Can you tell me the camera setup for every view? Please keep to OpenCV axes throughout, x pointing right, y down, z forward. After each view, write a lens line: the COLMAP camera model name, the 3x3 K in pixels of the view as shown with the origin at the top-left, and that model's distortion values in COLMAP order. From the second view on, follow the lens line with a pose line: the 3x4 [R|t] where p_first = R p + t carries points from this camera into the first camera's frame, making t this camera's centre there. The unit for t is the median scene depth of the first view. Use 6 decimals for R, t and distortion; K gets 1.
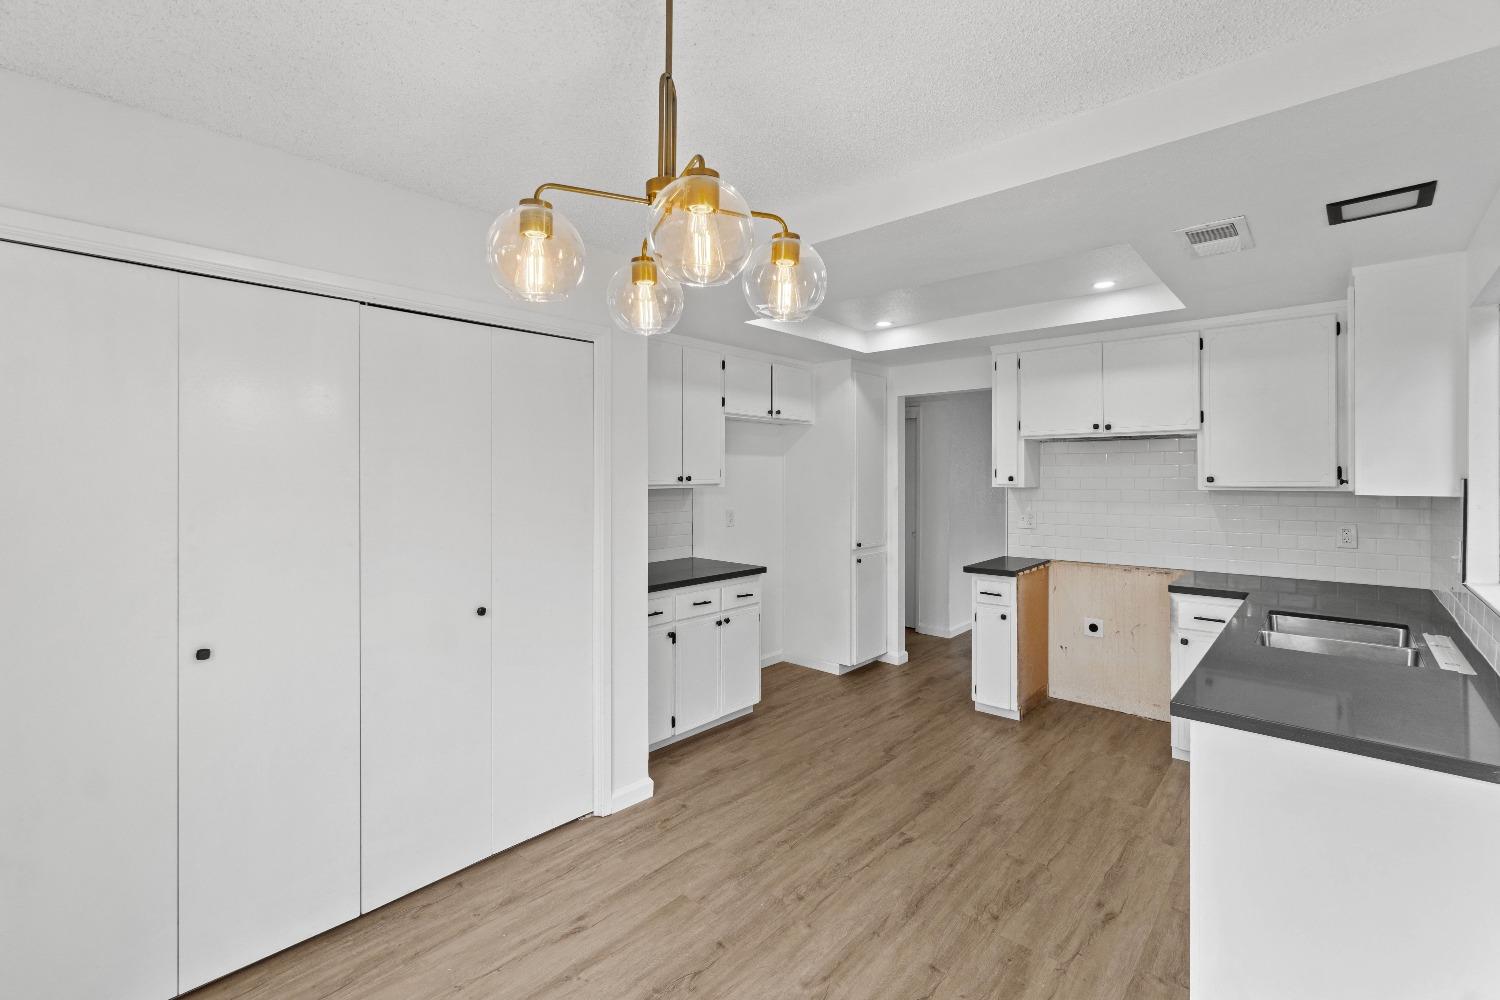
lens RADIAL K [[662.8, 0, 754.1], [0, 662.8, 473.0], [0, 0, 1]] dist [-0.000958, 0.000645]
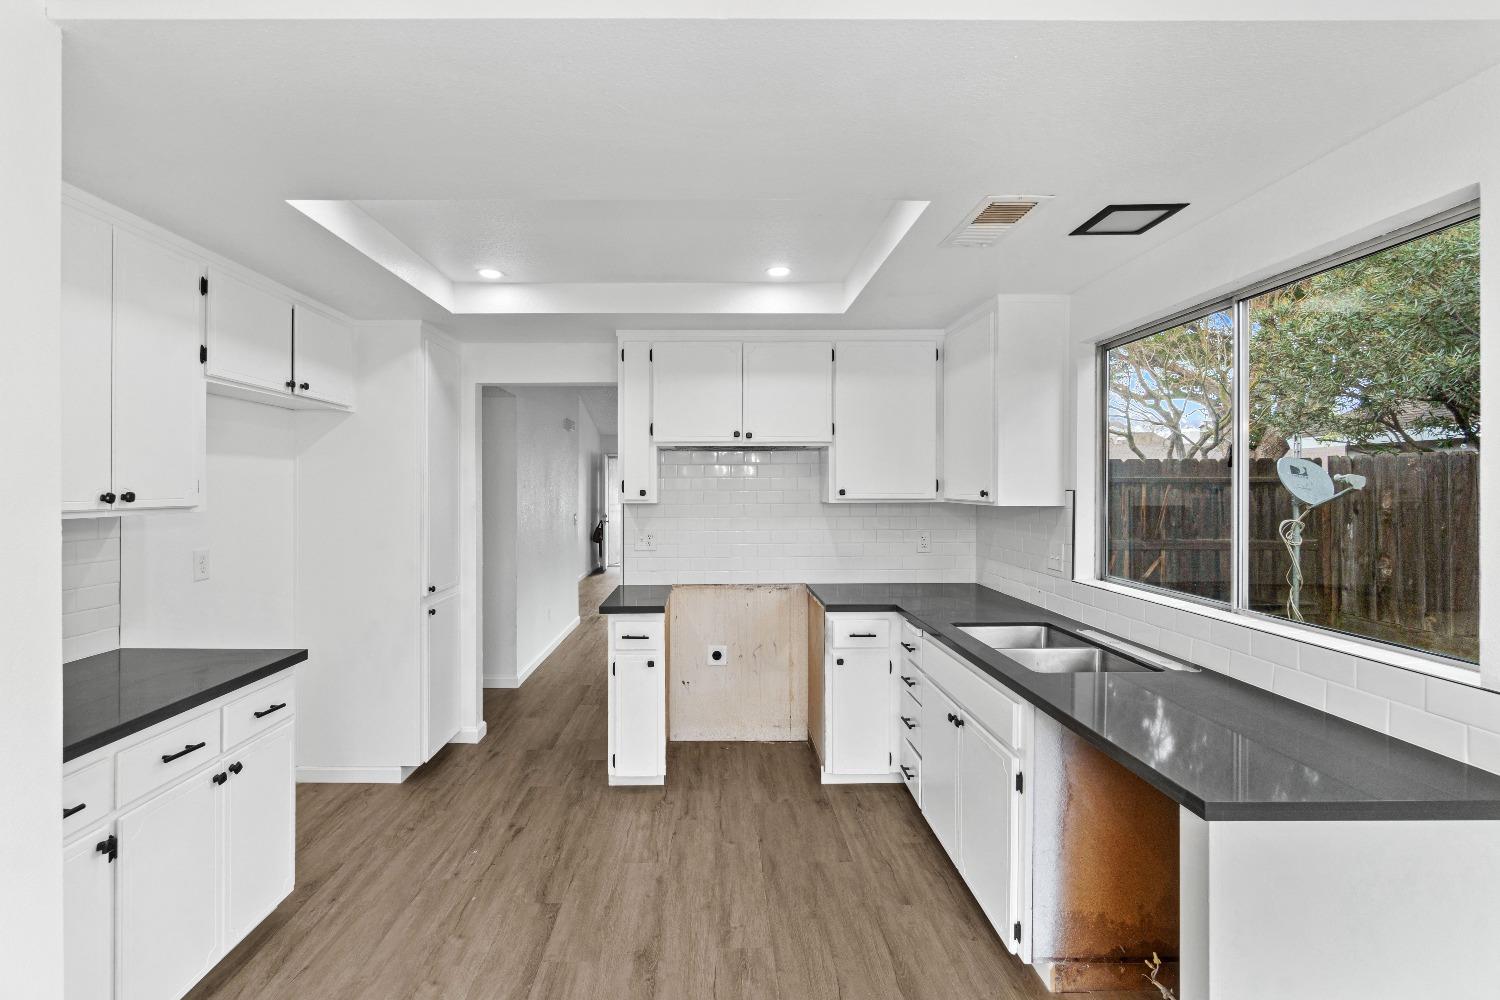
lens RADIAL K [[661.0, 0, 716.2], [0, 661.0, 489.0], [0, 0, 1]] dist [-0.000347, 0.000526]
pose [[0.744313, -0.002924, 0.667824, -0.105365], [0.000706, 0.999993, 0.003591, 0.000829], [-0.667830, -0.002201, 0.744311, 0.354263]]
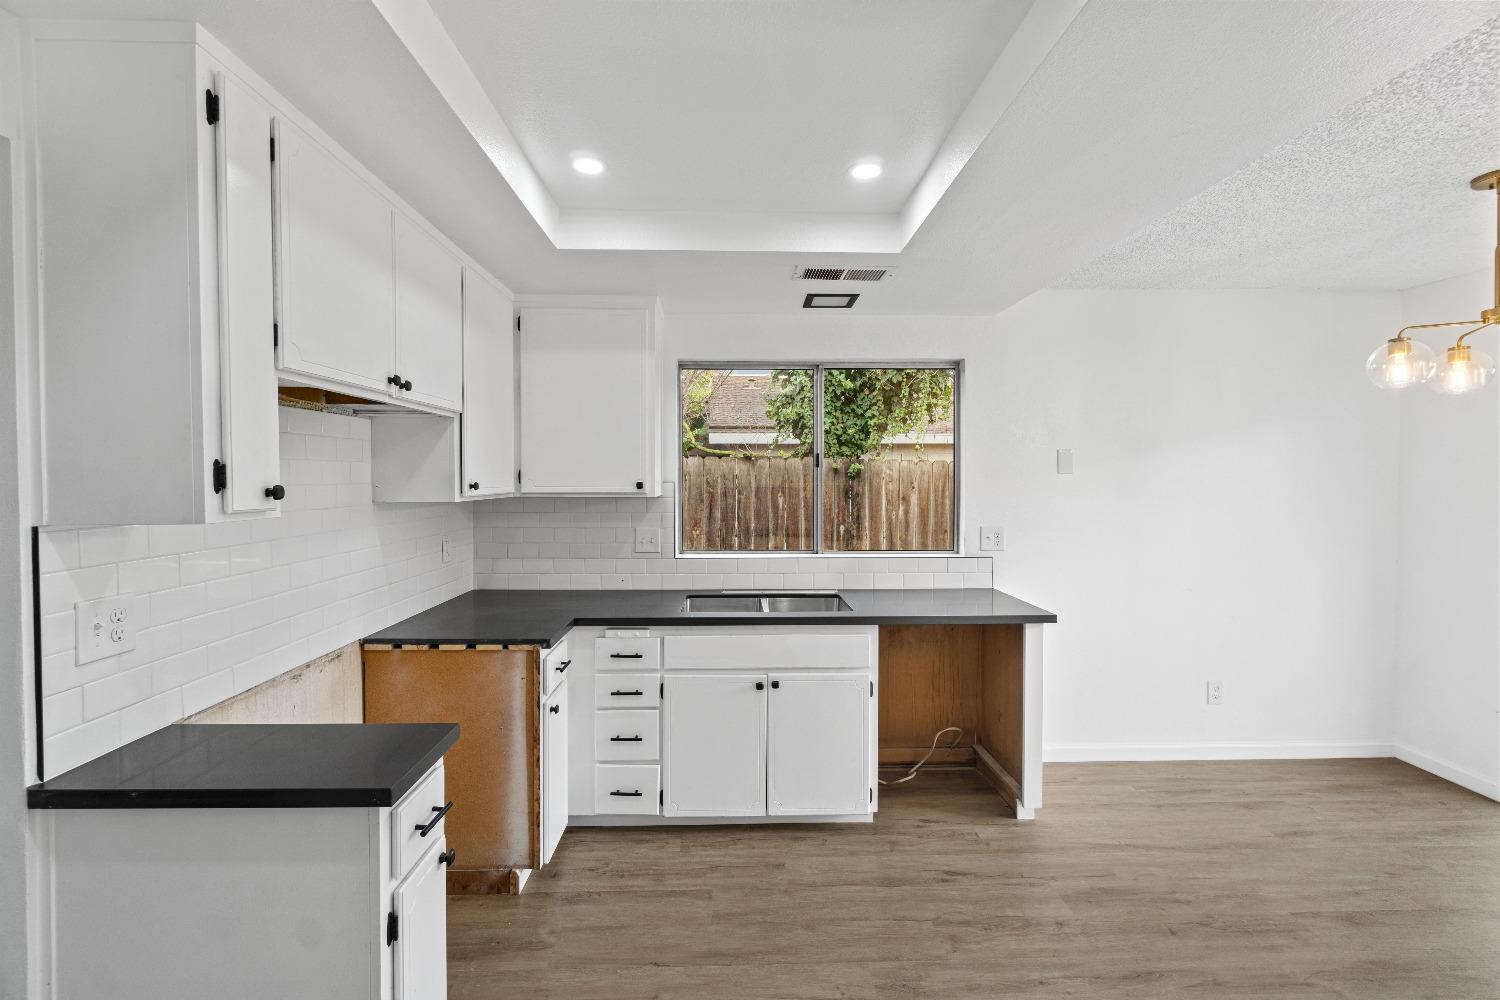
lens RADIAL K [[645.5, 0, 745.8], [0, 645.5, 489.9], [0, 0, 1]] dist [-0.002226, 0.000928]
pose [[-0.686611, -0.011118, 0.726940, -0.004339], [0.000974, 0.999868, 0.016213, 0.002588], [-0.727024, 0.011840, -0.686510, 1.152941]]
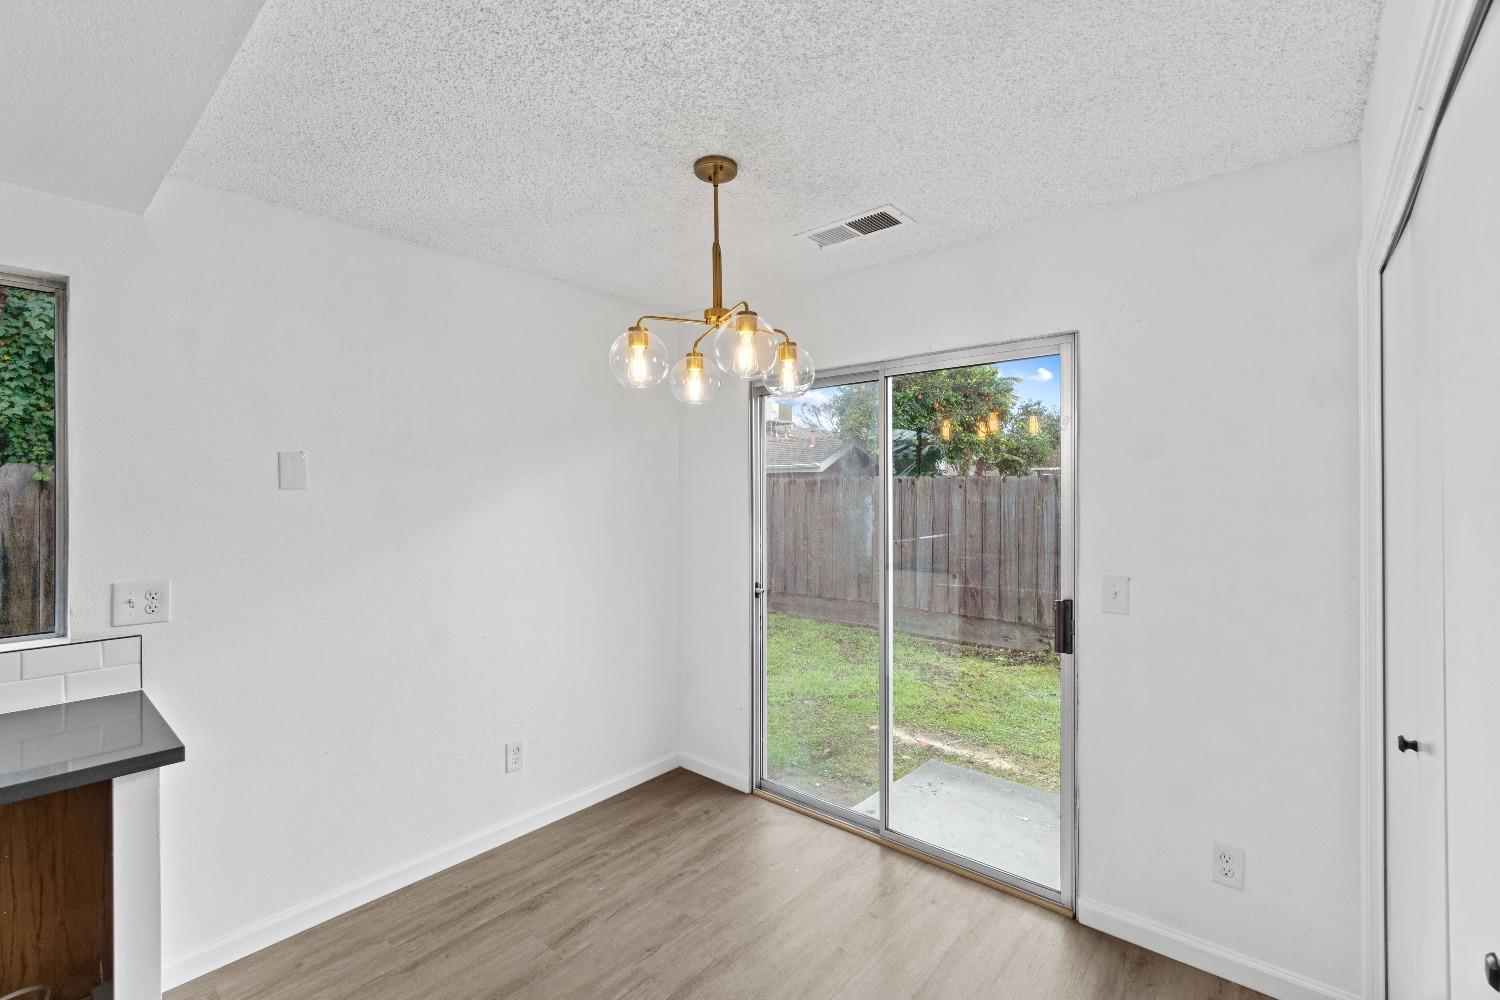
lens RADIAL K [[652.3, 0, 748.5], [0, 652.3, 490.3], [0, 0, 1]] dist [-0.026384, 0.015643]
pose [[-0.999755, 0.004788, -0.021607, -0.055747], [0.004954, 0.999959, -0.007627, 0.002490], [0.021569, -0.007732, -0.999737, 0.821120]]
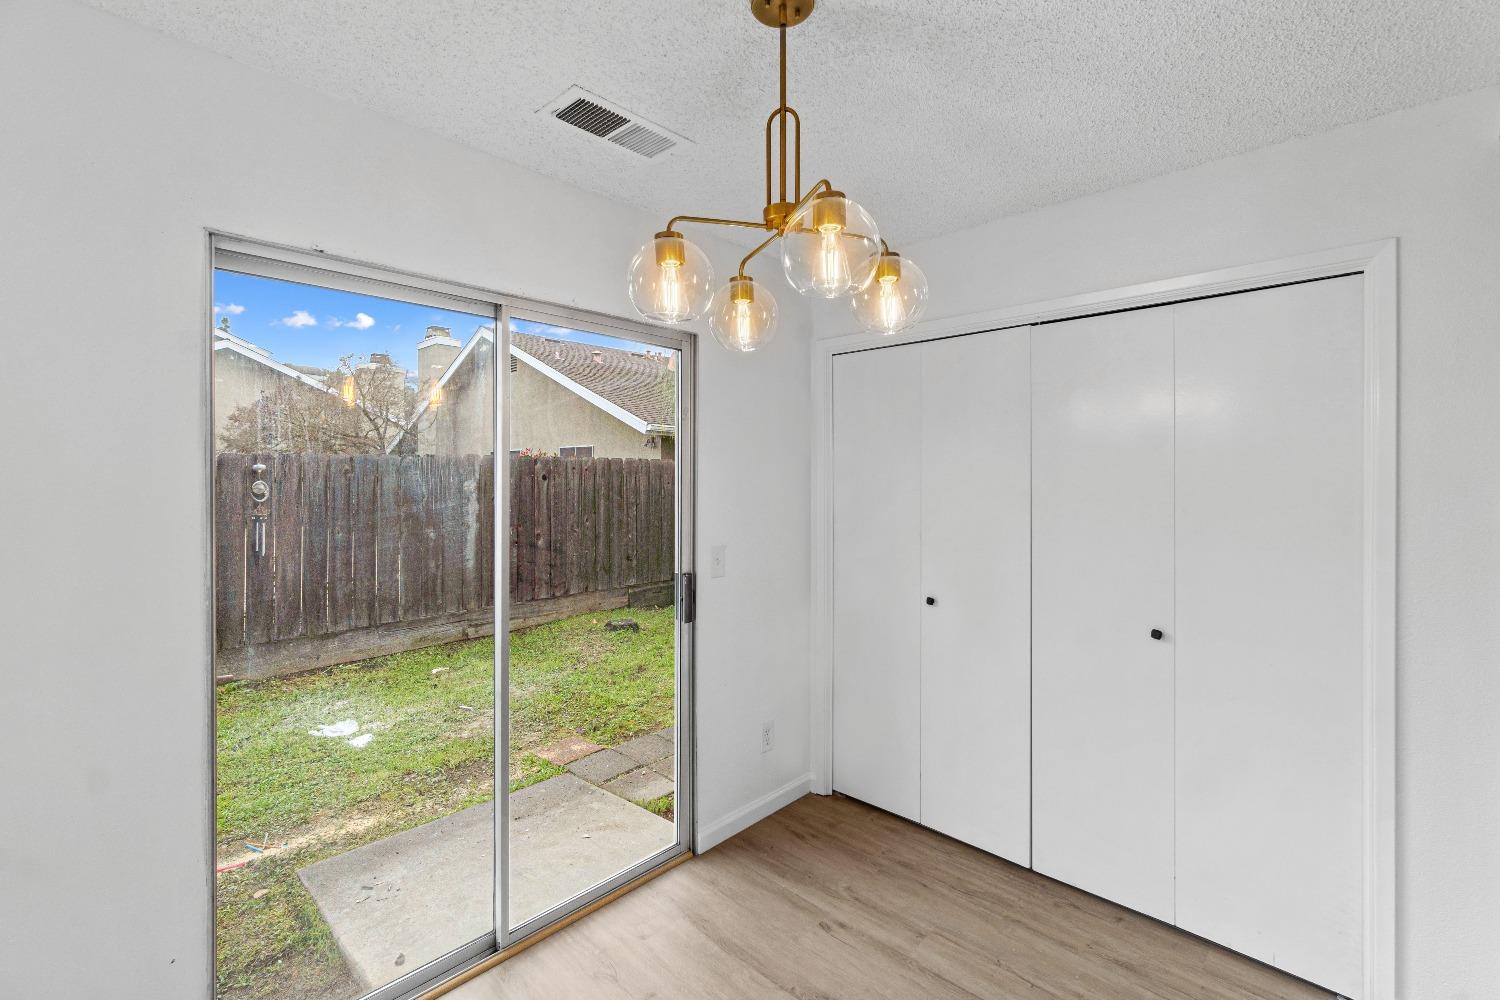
lens RADIAL K [[652.7, 0, 742.1], [0, 652.7, 483.4], [0, 0, 1]] dist [0.001865, 0.000529]
pose [[-0.032094, 0.006360, -0.999465, 0.301749], [-0.002214, 0.999977, 0.006434, 0.003115], [0.999482, 0.002419, -0.032079, 0.310911]]
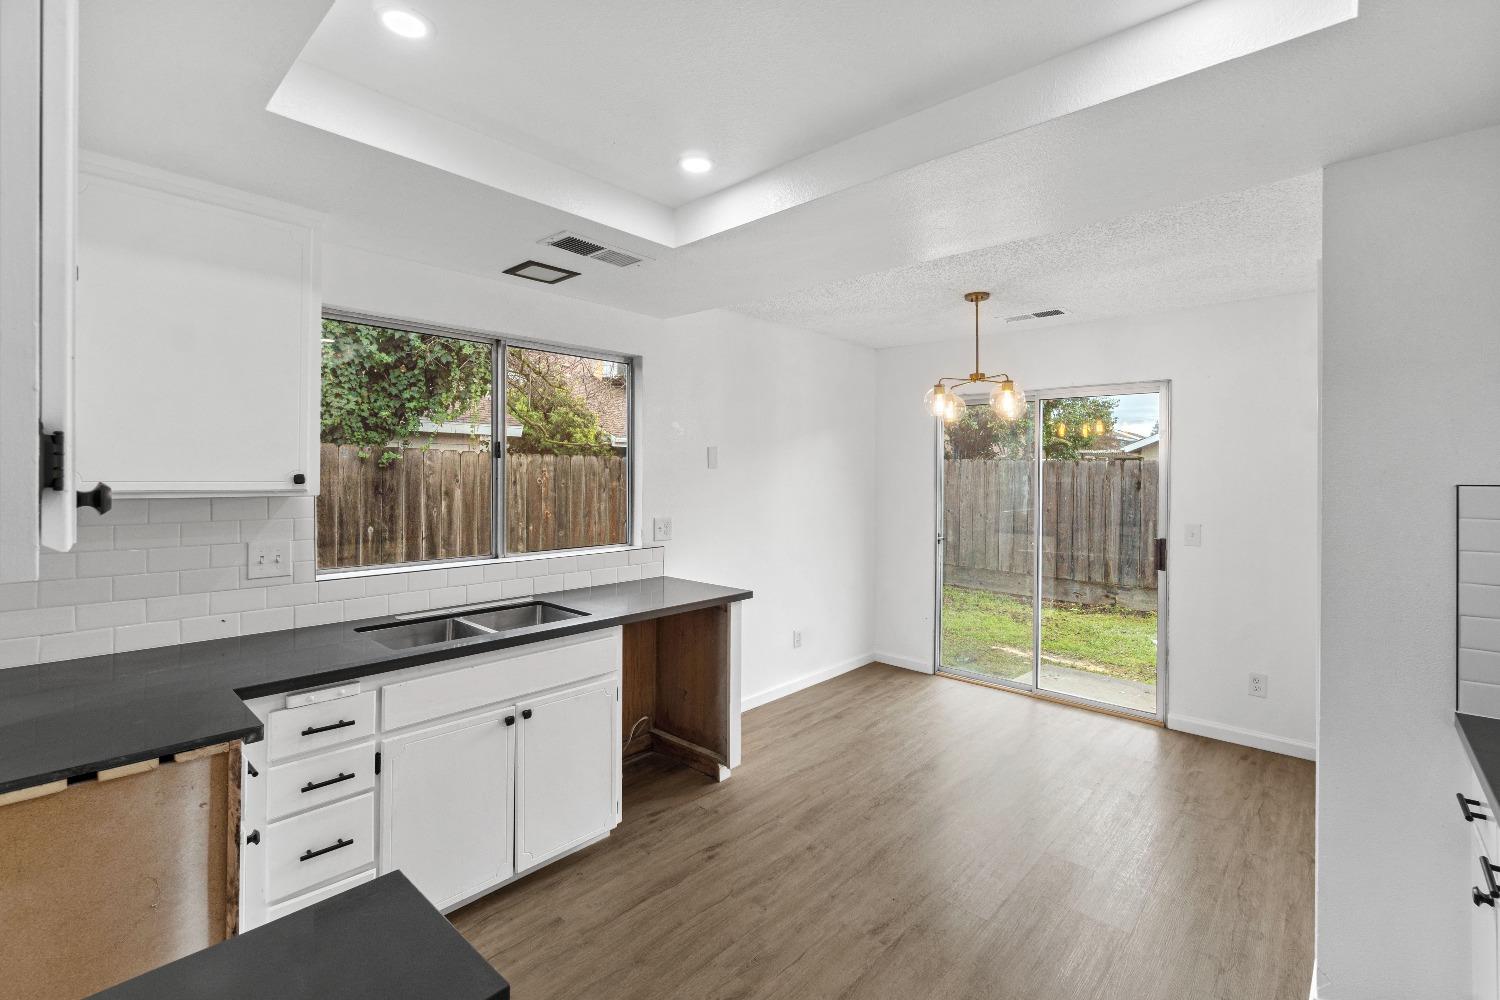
lens RADIAL K [[662.8, 0, 754.1], [0, 662.8, 473.0], [0, 0, 1]] dist [-0.000958, 0.000645]
pose [[-0.999972, -0.006163, 0.004171, 0.266382], [-0.006167, 0.999981, -0.000891, 0.002599], [-0.004165, -0.000917, -0.999991, 1.258439]]
